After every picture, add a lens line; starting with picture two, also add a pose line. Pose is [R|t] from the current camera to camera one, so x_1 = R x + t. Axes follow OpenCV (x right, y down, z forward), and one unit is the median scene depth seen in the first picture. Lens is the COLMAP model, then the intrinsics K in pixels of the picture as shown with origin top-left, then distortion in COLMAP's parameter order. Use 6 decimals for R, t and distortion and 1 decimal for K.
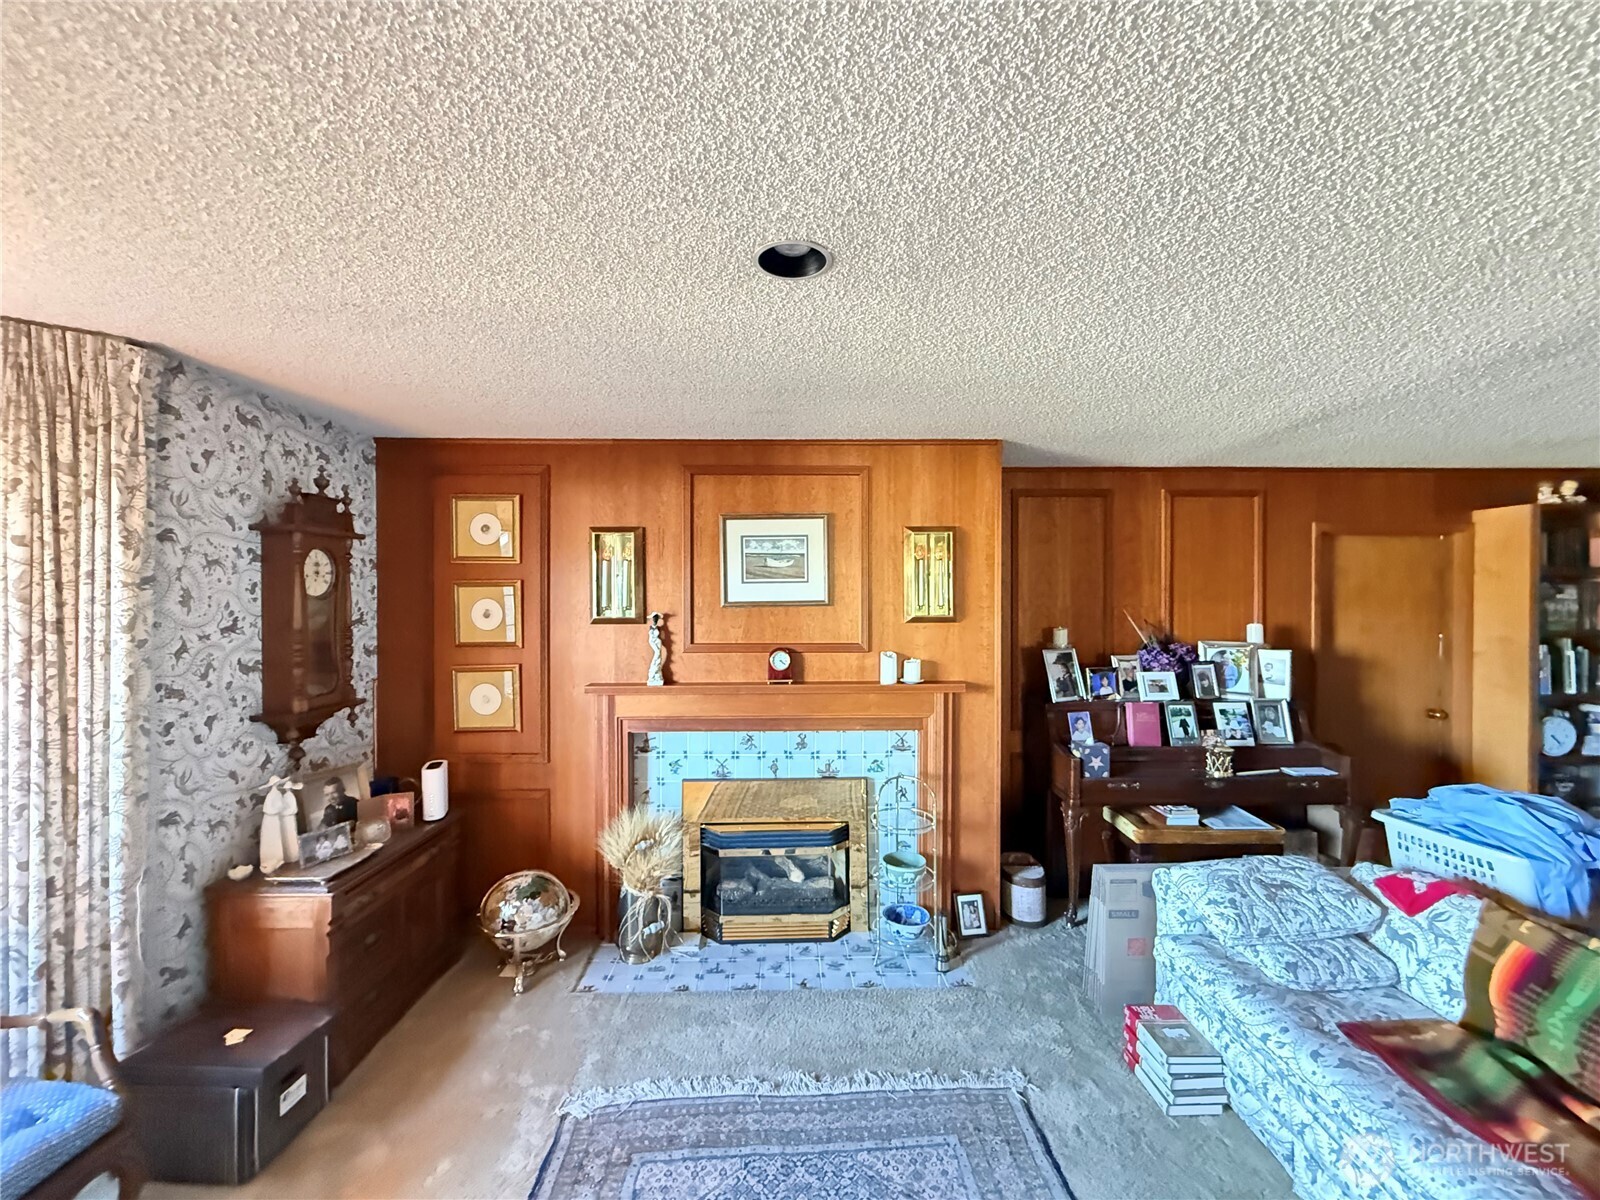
lens RADIAL K [[635.0, 0, 795.2], [0, 635.0, 599.6], [0, 0, 1]] dist [-0.001559, -0.000242]
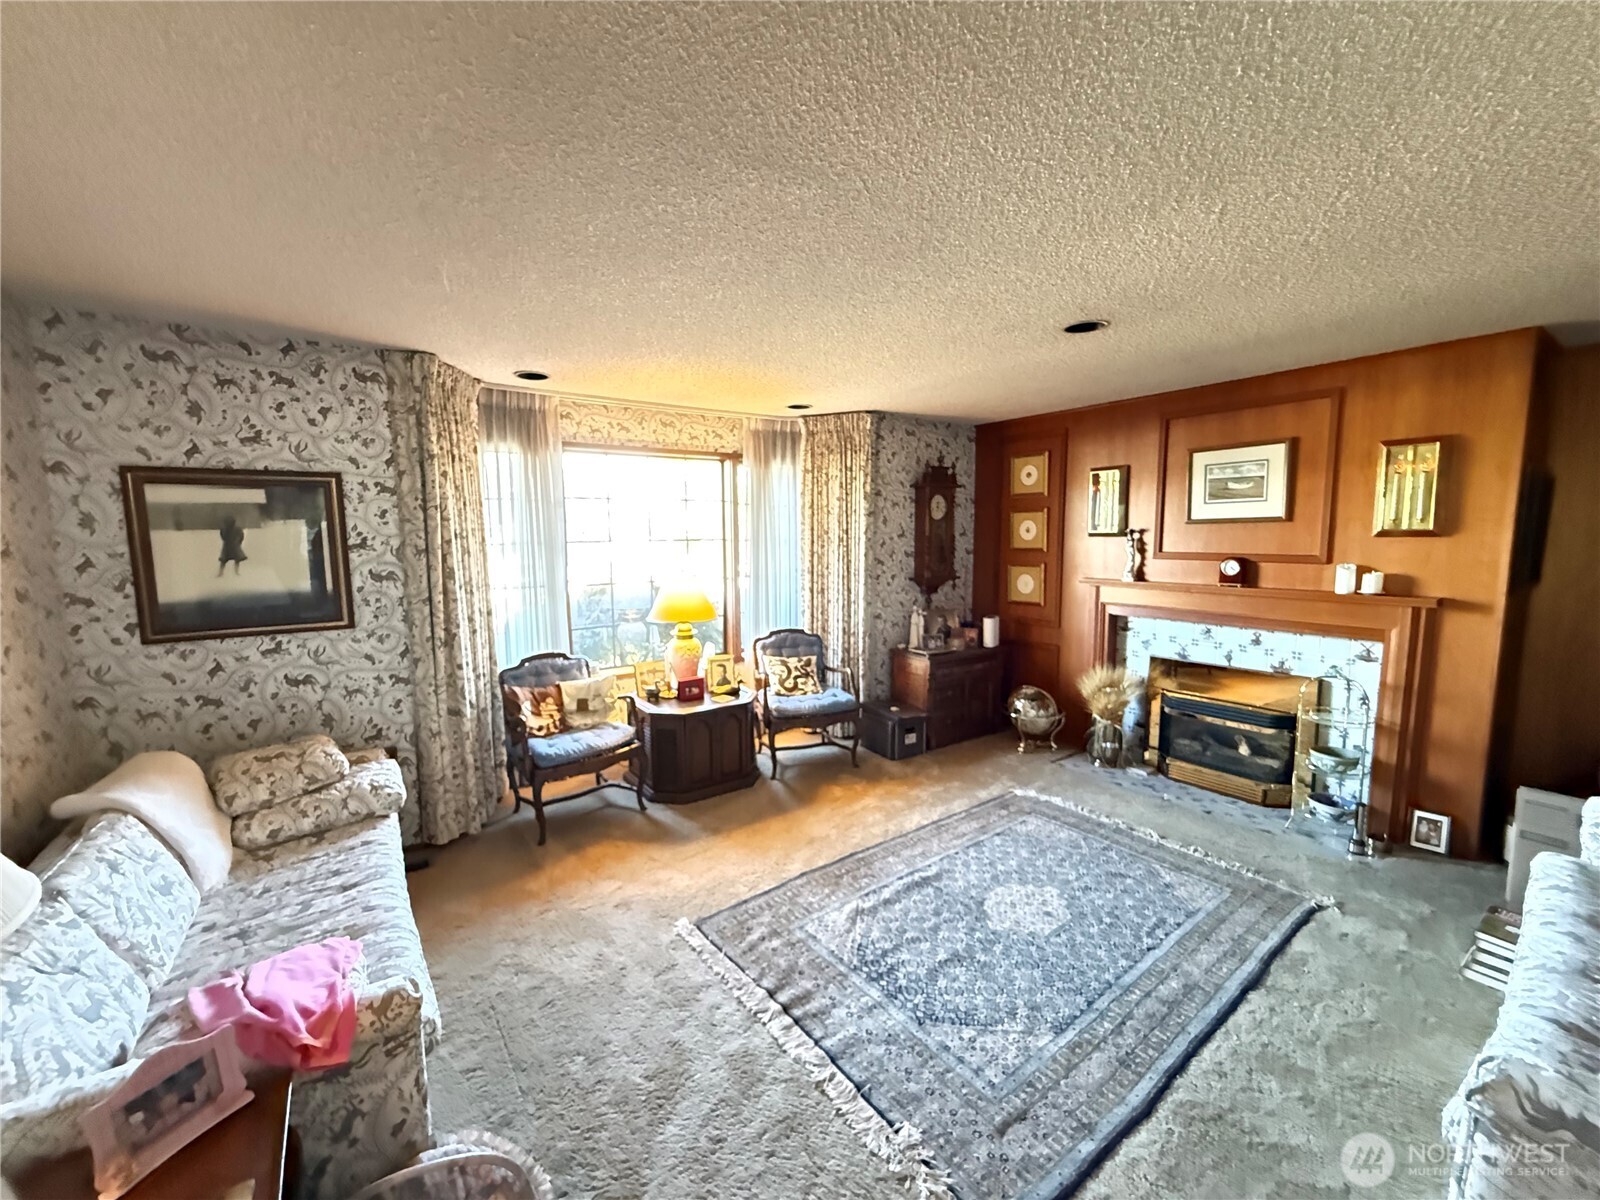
lens RADIAL K [[635.0, 0, 795.2], [0, 635.0, 599.6], [0, 0, 1]] dist [-0.001559, -0.000242]
pose [[0.543043, 0.086276, -0.835261, 0.558141], [0.004445, 0.994398, 0.105603, 0.026698], [0.839693, -0.061060, 0.539617, -0.362852]]
